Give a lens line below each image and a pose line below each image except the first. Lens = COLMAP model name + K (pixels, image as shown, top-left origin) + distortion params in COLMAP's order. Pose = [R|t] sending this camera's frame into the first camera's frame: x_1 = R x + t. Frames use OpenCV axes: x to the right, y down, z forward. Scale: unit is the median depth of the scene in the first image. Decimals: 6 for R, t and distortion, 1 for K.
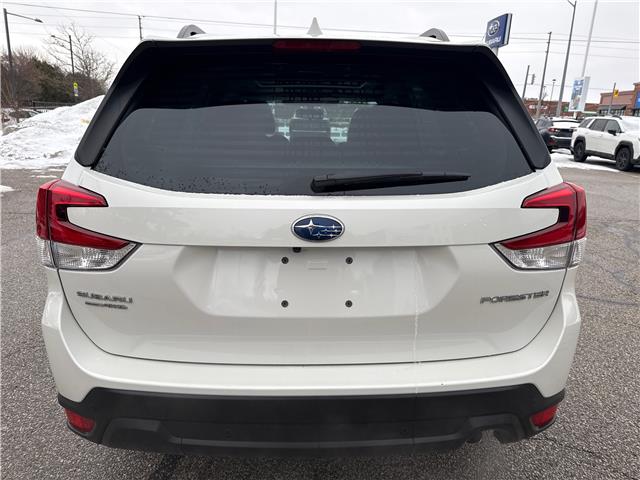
lens RADIAL K [[470.6, 0, 320.0], [0, 470.6, 240.0], [0, 0, 1]] dist [0.037566, -0.003741]
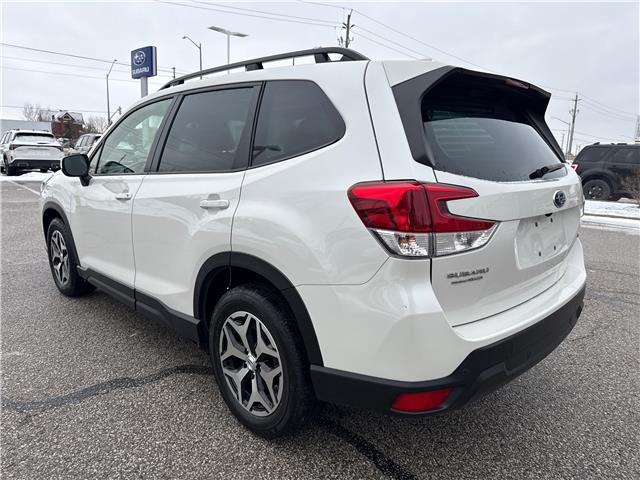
lens RADIAL K [[470.6, 0, 320.0], [0, 470.6, 240.0], [0, 0, 1]] dist [0.037566, -0.003741]
pose [[0.754266, -0.141651, 0.641107, -1.475962], [0.176552, 0.984243, 0.009752, -0.039469], [-0.632387, 0.105833, 0.767389, 0.305756]]
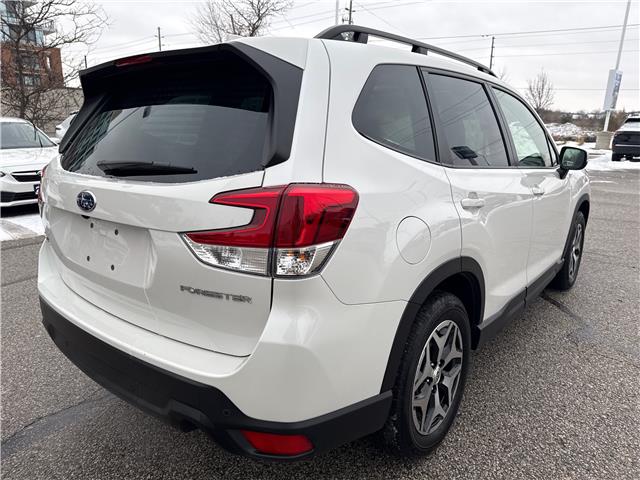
lens RADIAL K [[470.6, 0, 320.0], [0, 470.6, 240.0], [0, 0, 1]] dist [0.037566, -0.003741]
pose [[0.768794, 0.142821, -0.623344, 1.220865], [-0.165943, 0.985907, 0.021228, -0.049009], [0.617591, 0.087119, 0.781659, 0.373637]]
